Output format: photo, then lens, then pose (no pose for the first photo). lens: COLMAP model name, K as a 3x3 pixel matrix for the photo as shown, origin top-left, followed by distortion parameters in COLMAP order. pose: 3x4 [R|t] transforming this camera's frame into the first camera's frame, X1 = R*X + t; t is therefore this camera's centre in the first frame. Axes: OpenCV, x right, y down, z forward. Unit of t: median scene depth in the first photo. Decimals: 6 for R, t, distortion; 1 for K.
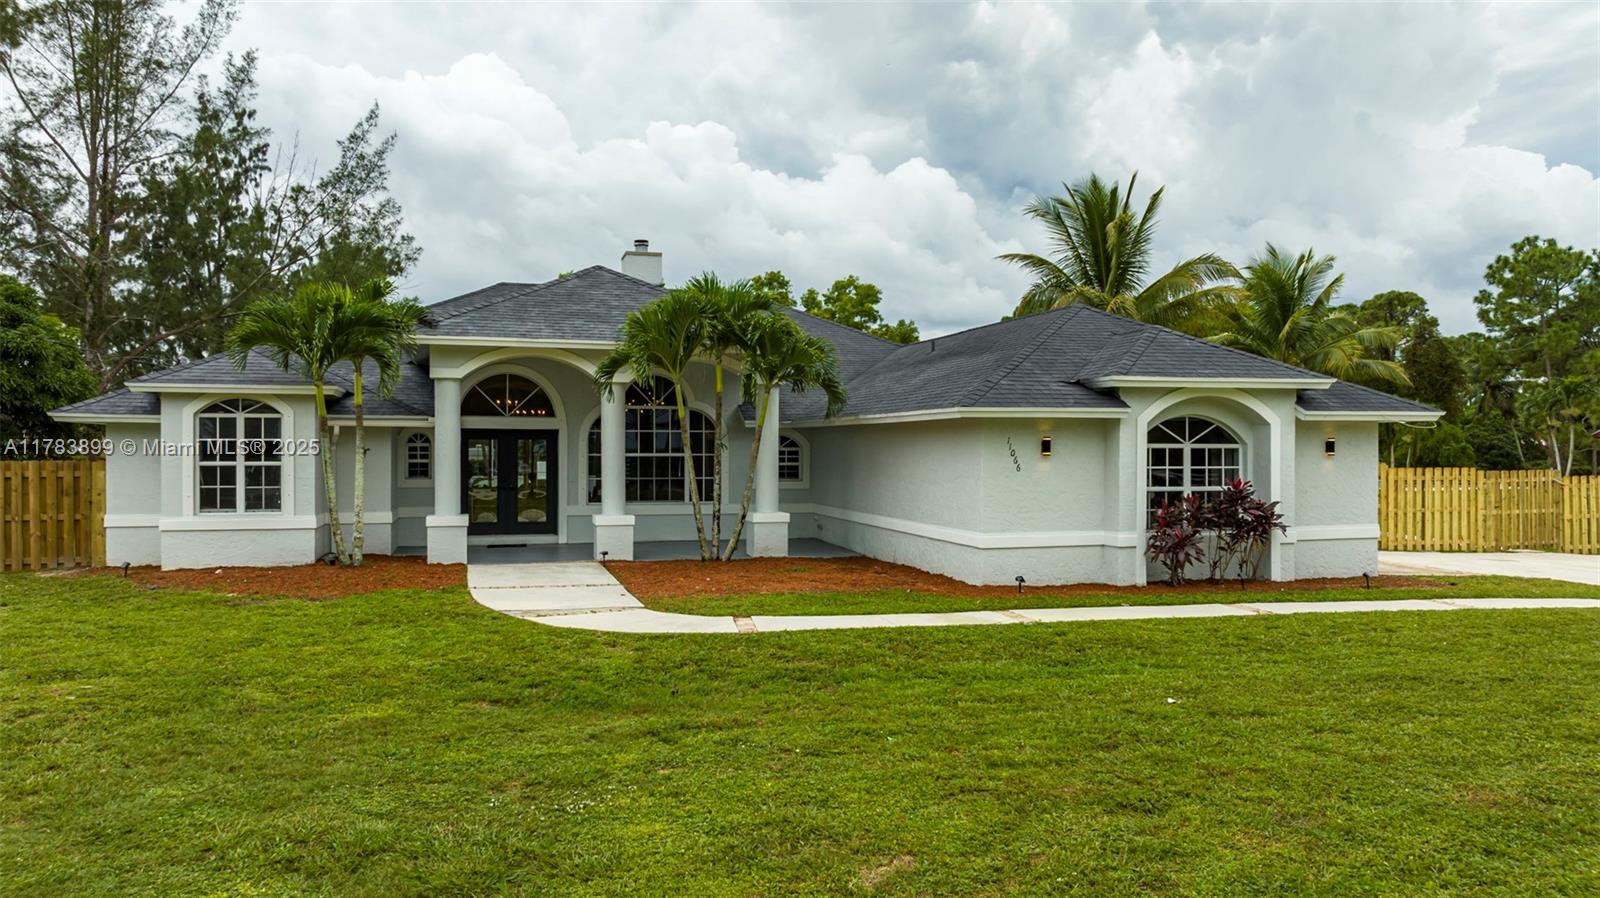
lens RADIAL K [[1134.4, 0, 797.7], [0, 1134.4, 452.1], [0, 0, 1]] dist [-0.045560, 0.054385]
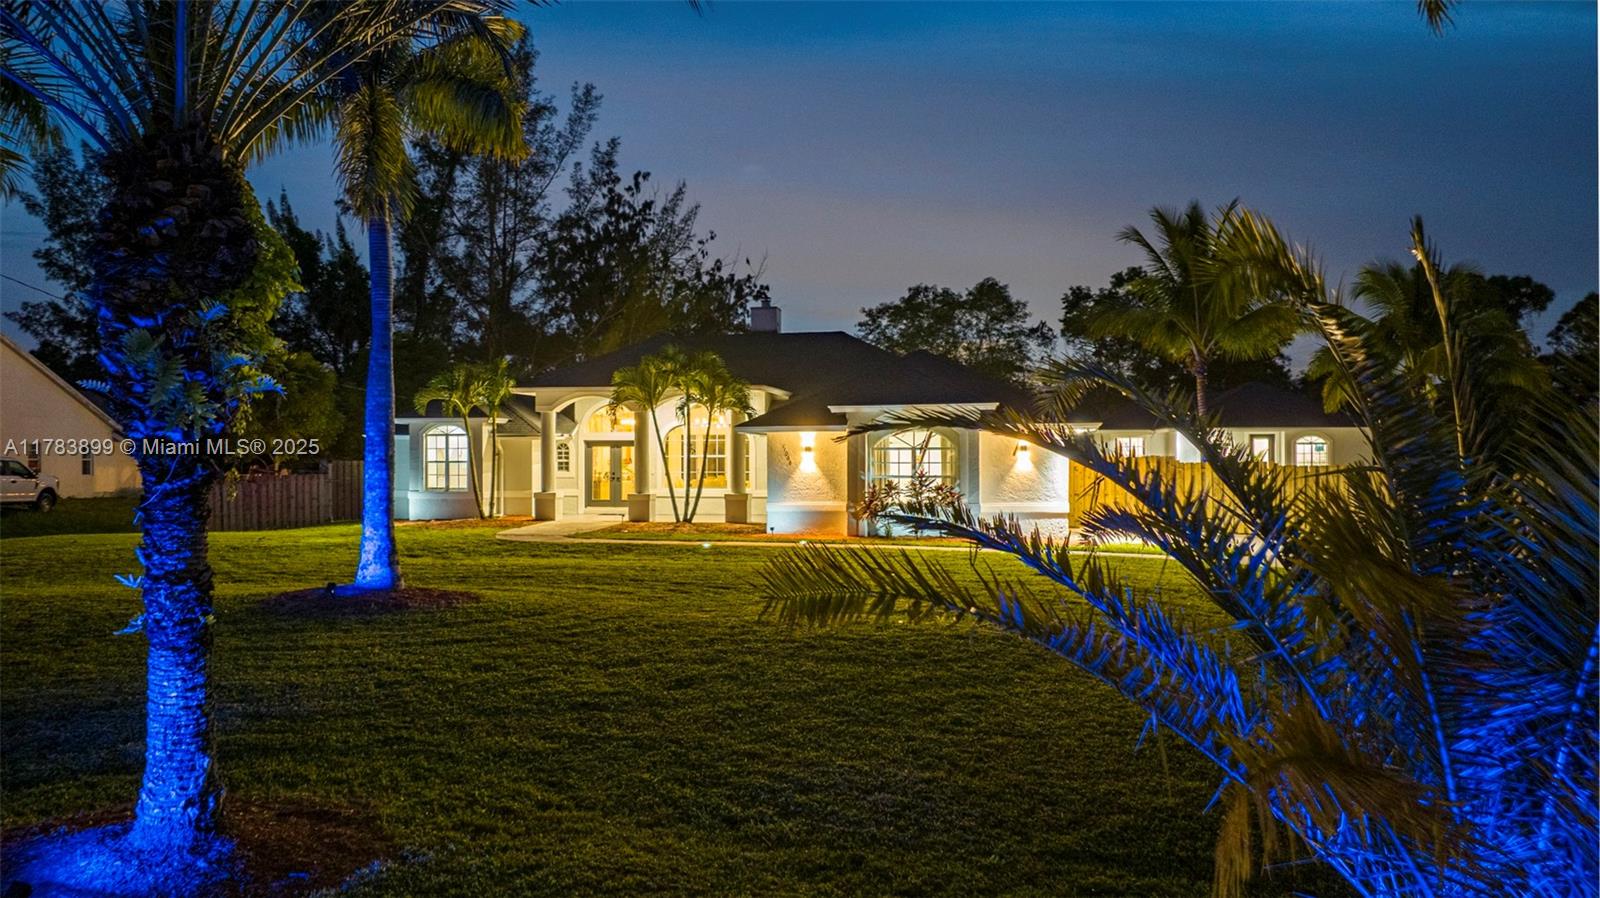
lens RADIAL K [[1254.8, 0, 692.9], [0, 1254.8, 451.9], [0, 0, 1]] dist [-0.000342, 0.000678]
pose [[0.877511, -0.005797, -0.479522, 0.748233], [0.004009, 0.999981, -0.004753, 0.004938], [0.479540, 0.002248, 0.877517, -0.526486]]
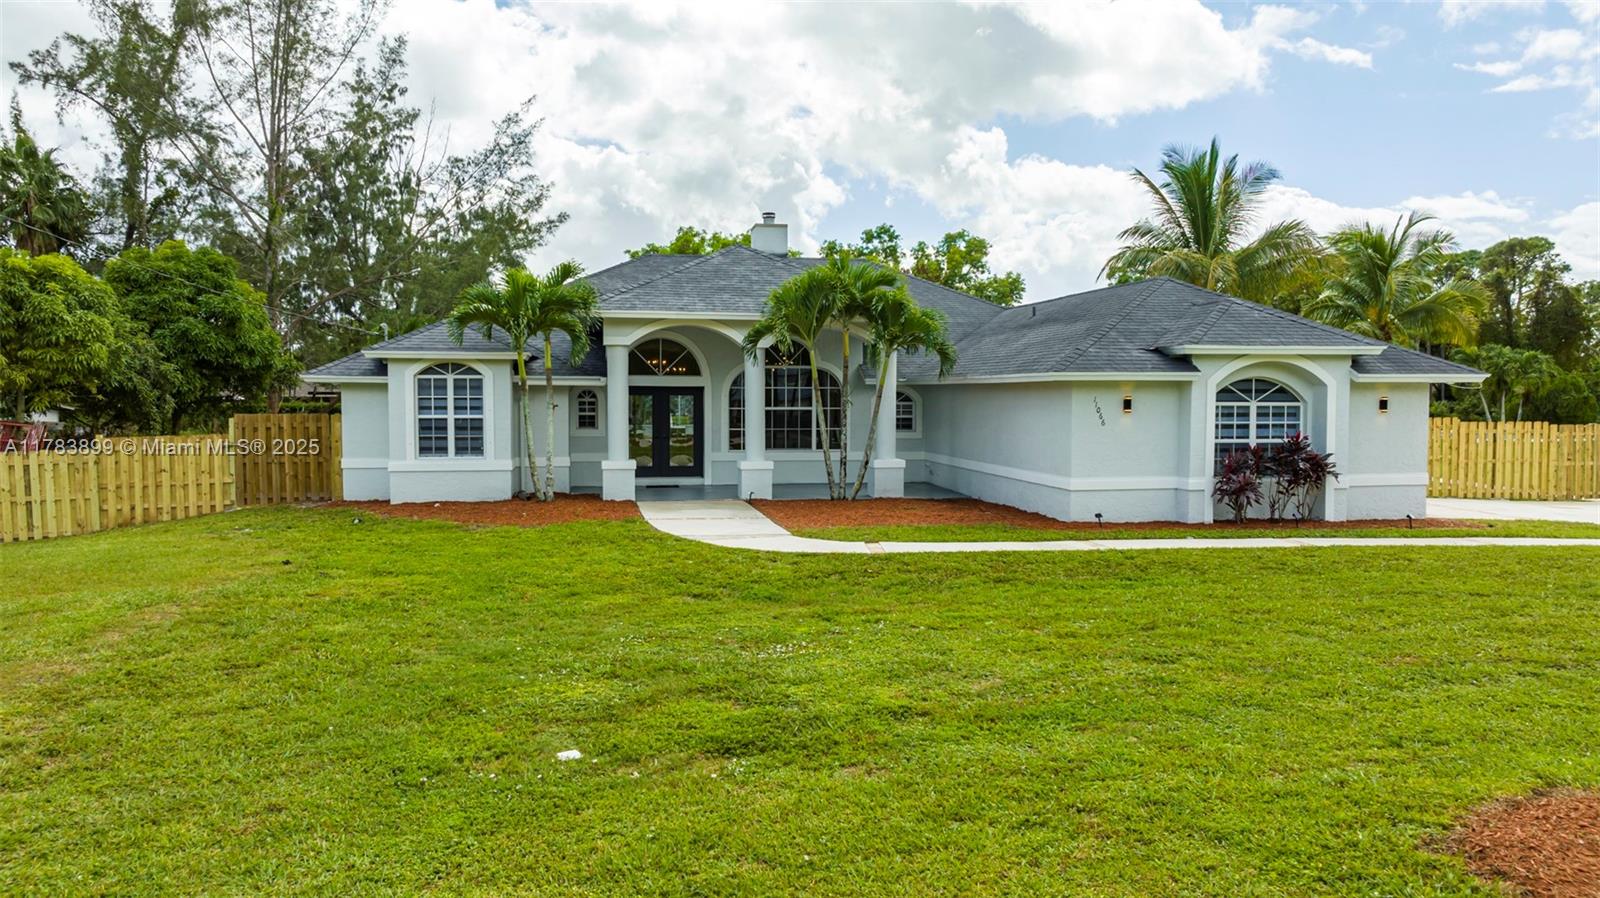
lens RADIAL K [[1134.4, 0, 797.7], [0, 1134.4, 452.1], [0, 0, 1]] dist [-0.045560, 0.054385]
pose [[0.995659, 0.005359, -0.092916, -0.009854], [-0.000980, 0.998889, 0.047120, -0.008509], [0.093066, -0.046824, 0.994558, -0.162199]]
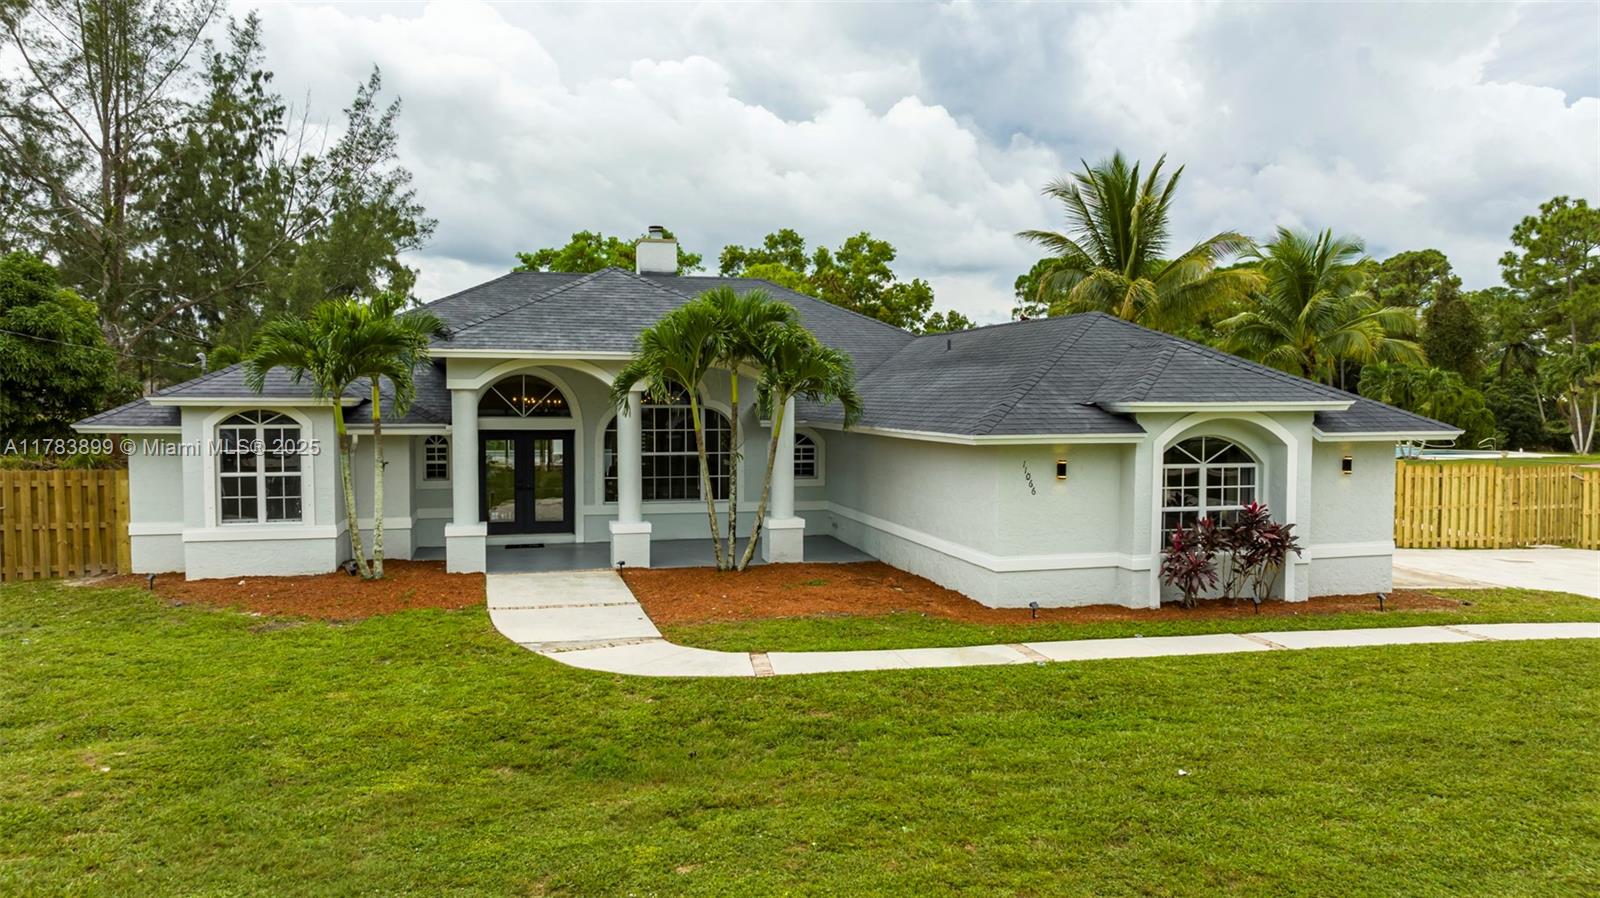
lens RADIAL K [[1134.4, 0, 797.7], [0, 1134.4, 452.1], [0, 0, 1]] dist [-0.045560, 0.054385]
pose [[0.999915, 0.001819, -0.012916, -0.000776], [-0.001208, 0.998889, 0.047113, -0.053597], [0.012988, -0.047093, 0.998806, -0.001396]]
